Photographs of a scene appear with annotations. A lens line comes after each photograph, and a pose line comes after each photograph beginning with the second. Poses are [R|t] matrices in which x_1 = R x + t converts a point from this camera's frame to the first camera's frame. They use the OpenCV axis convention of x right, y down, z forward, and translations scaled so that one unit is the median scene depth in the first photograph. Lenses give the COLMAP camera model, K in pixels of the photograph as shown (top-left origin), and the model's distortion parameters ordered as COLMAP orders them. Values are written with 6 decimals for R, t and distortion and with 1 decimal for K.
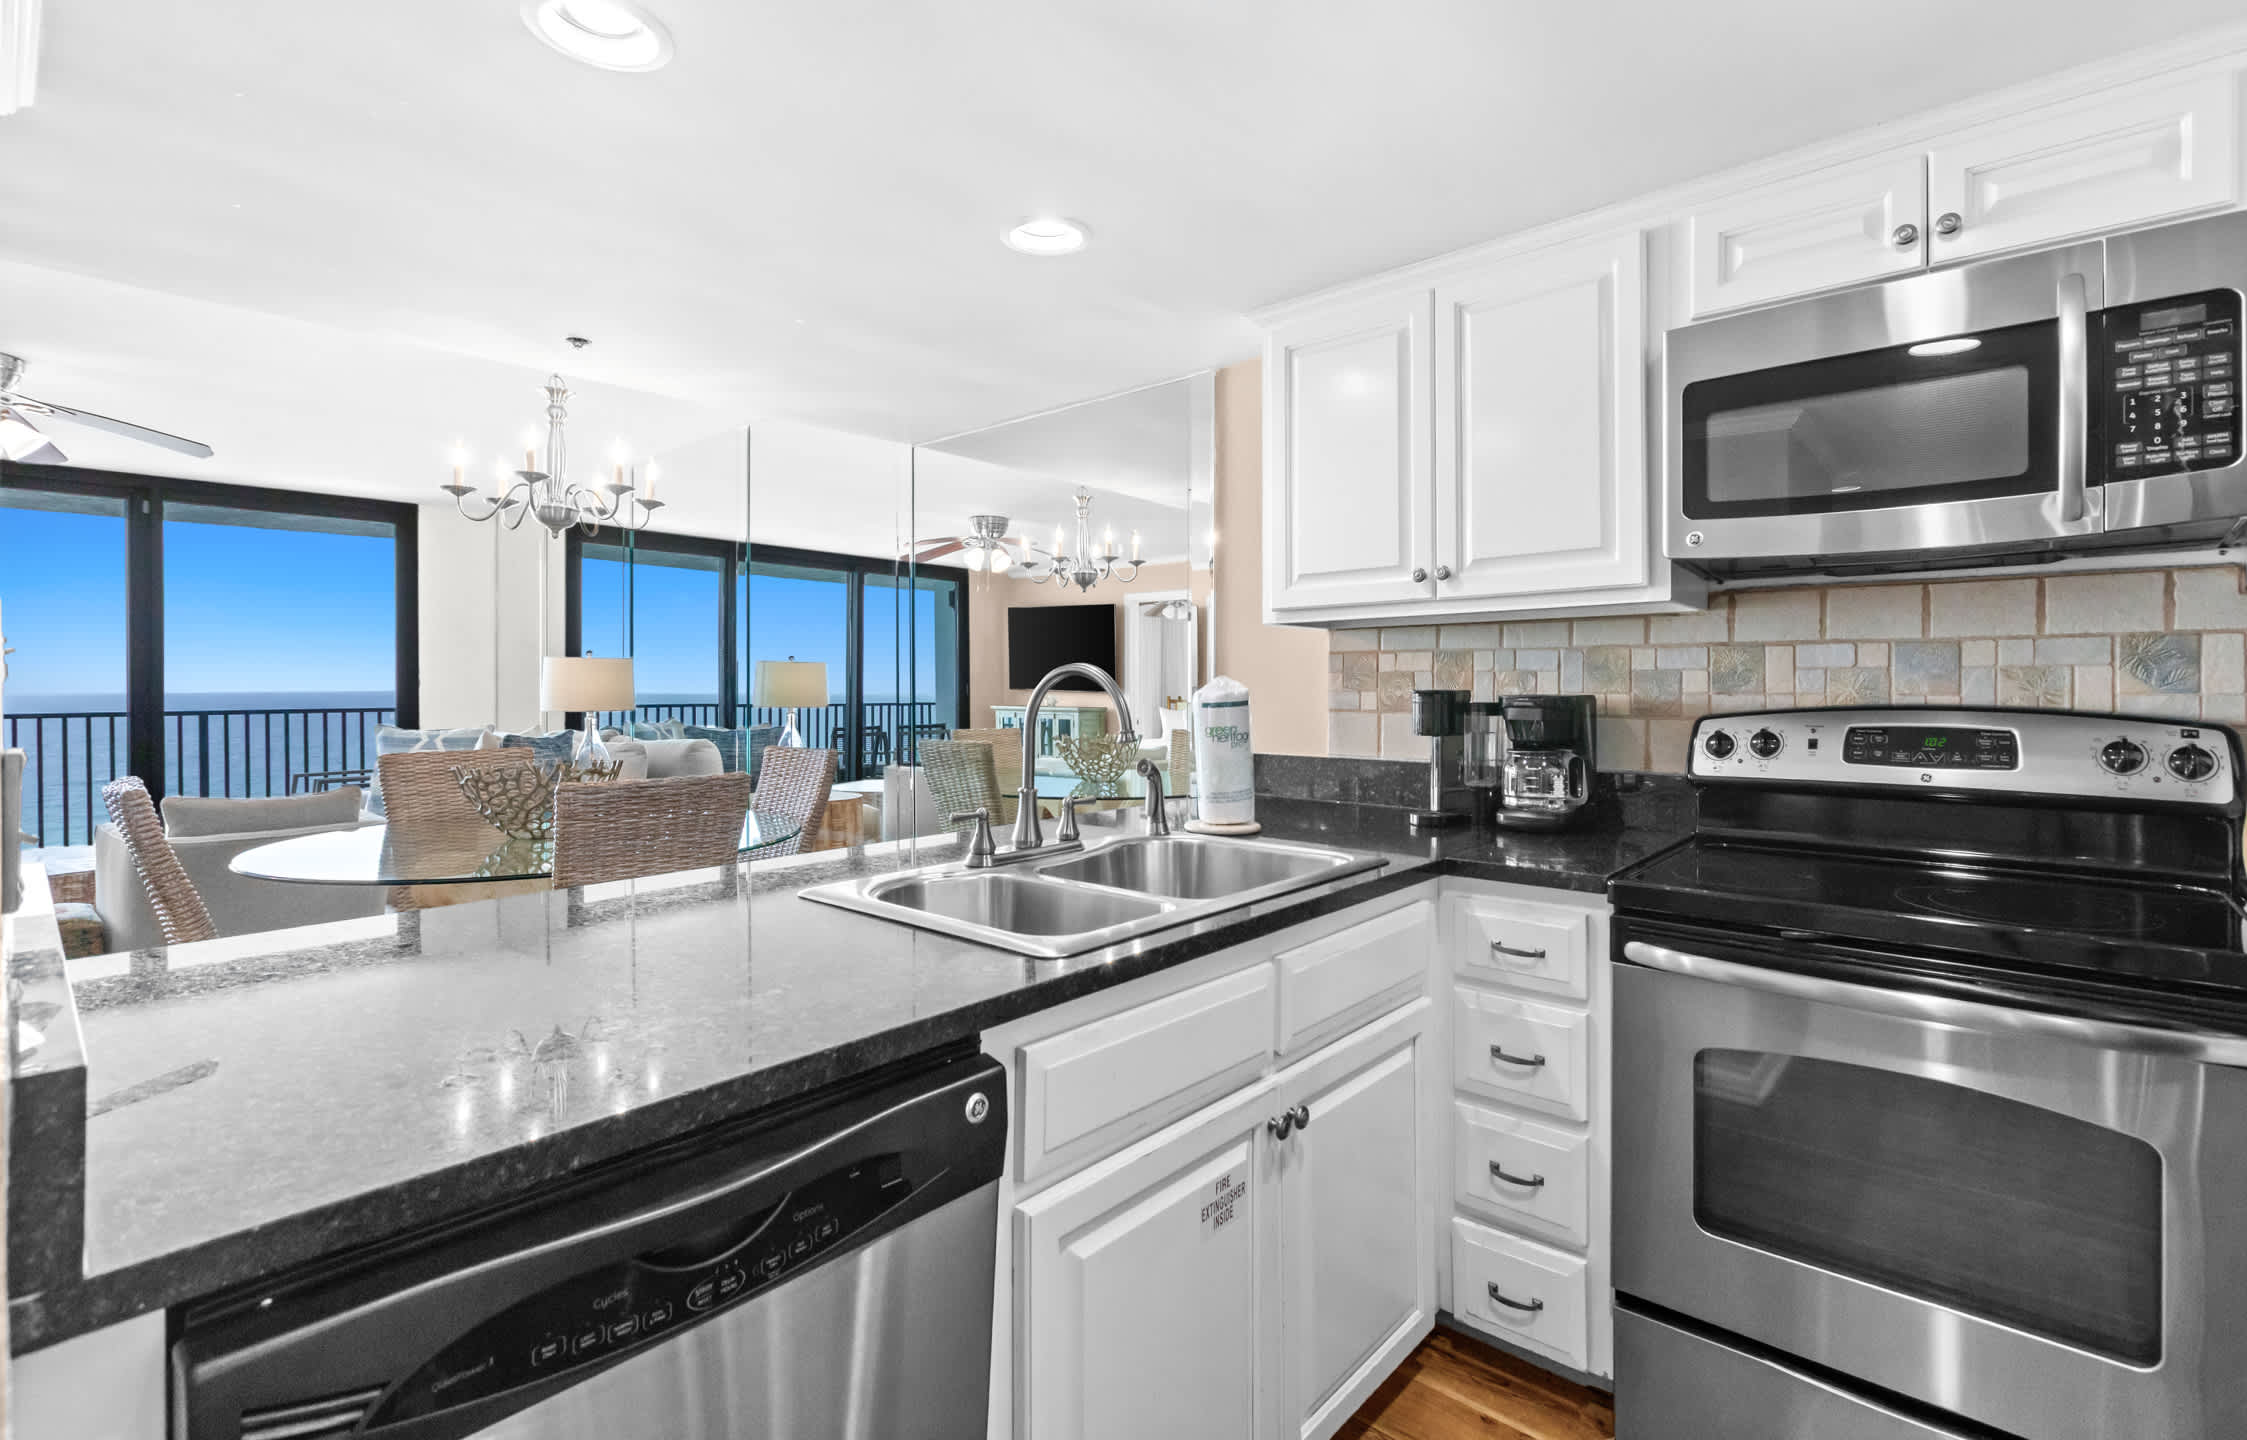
lens RADIAL K [[1025.7, 0, 1102.1], [0, 1025.7, 704.4], [0, 0, 1]] dist [0.011486, -0.000715]
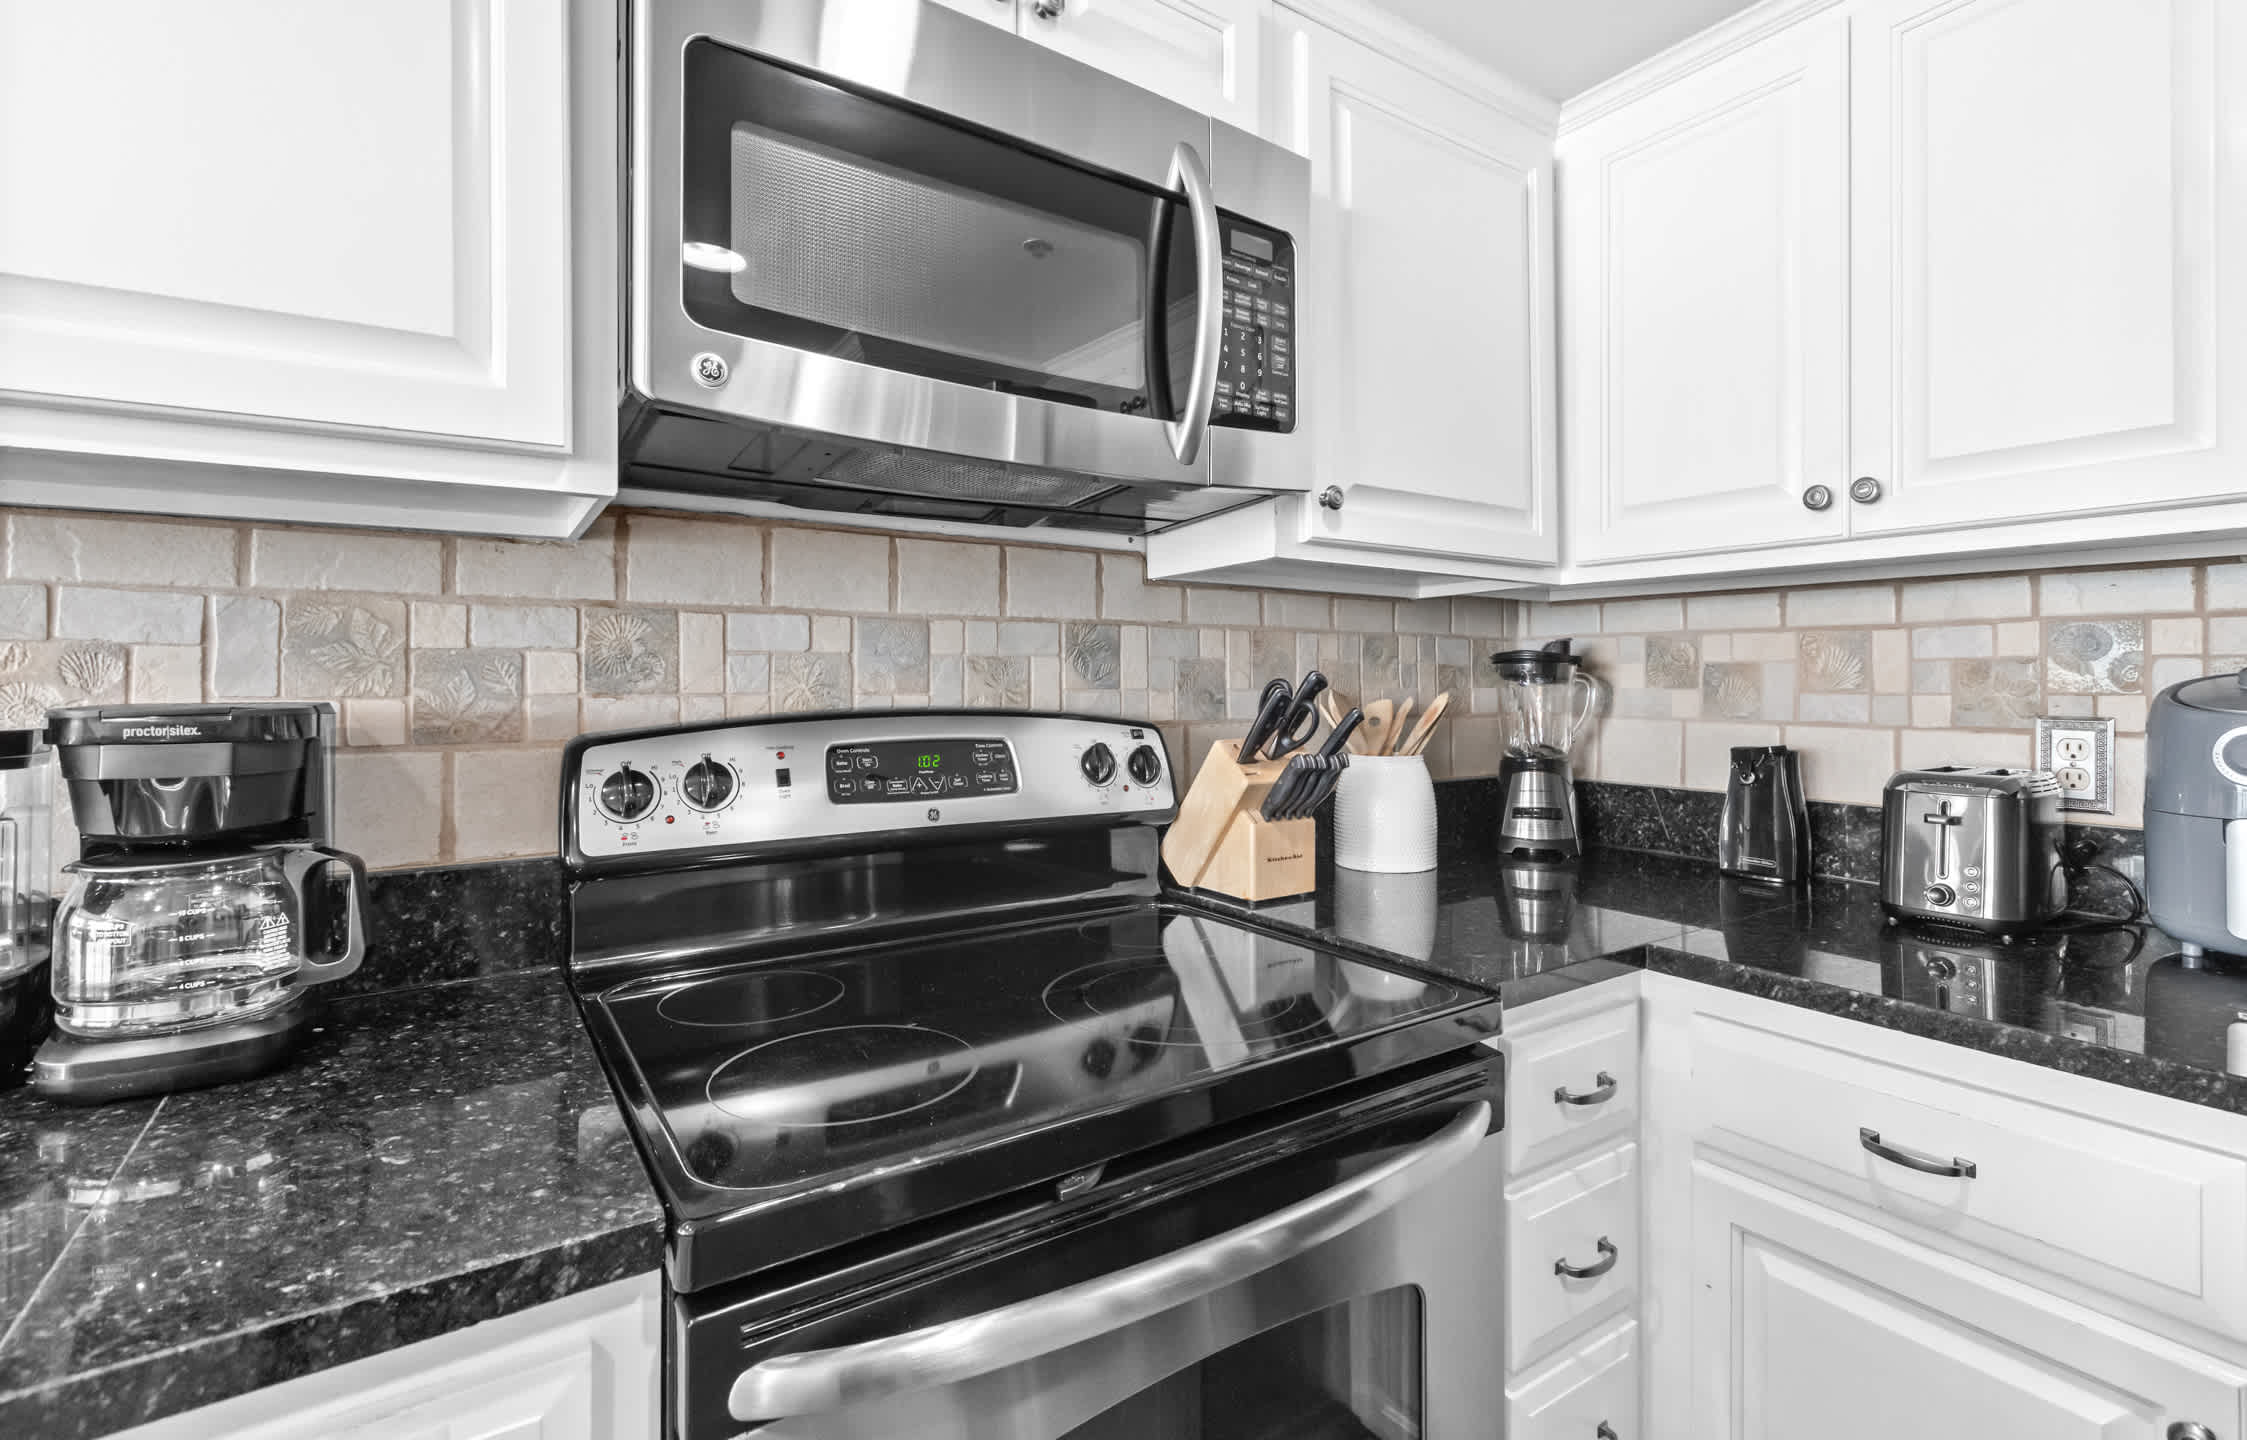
lens RADIAL K [[1025.7, 0, 1174.8], [0, 1025.7, 655.8], [0, 0, 1]] dist [0.011486, -0.000715]
pose [[0.215529, 0.025254, 0.976171, 0.140448], [0.018449, 0.999382, -0.029928, -0.009746], [-0.976323, 0.024459, 0.214930, 0.597902]]
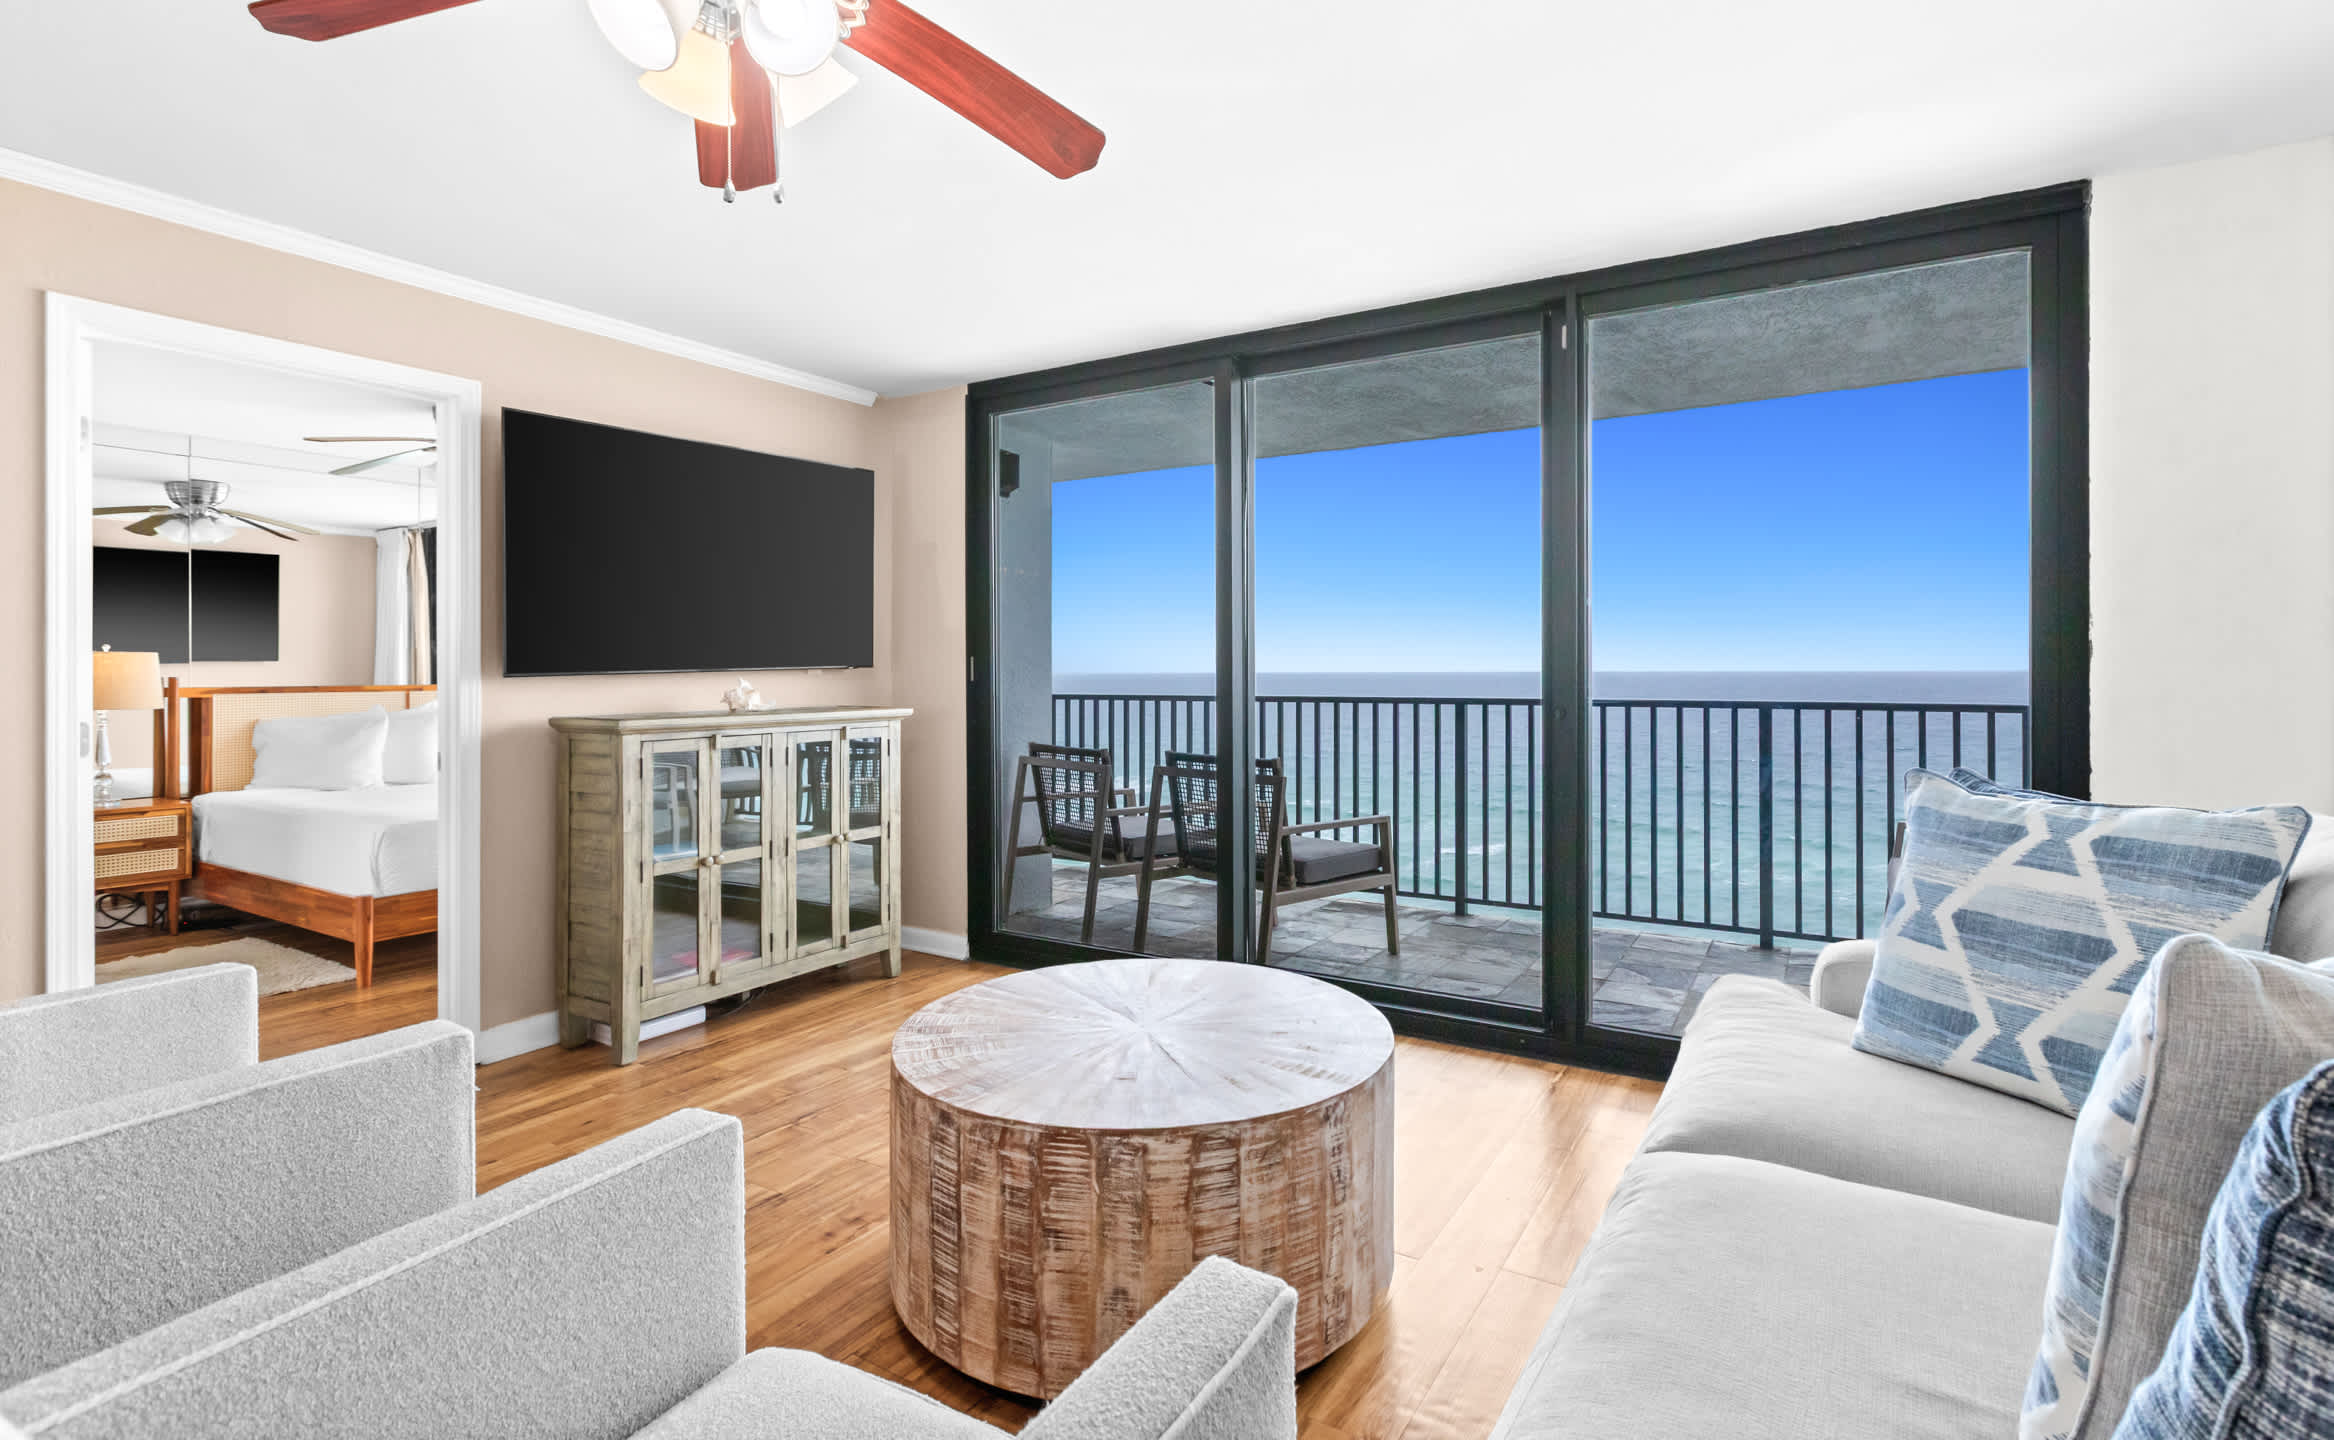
lens RADIAL K [[1085.8, 0, 1229.6], [0, 1085.8, 666.8], [0, 0, 1]] dist [0.001994, 0.000109]
pose [[0.196193, 0.006521, -0.980544, -1.082559], [-0.017969, 0.999834, 0.003054, -0.035533], [0.980401, 0.017020, 0.196277, 1.994668]]
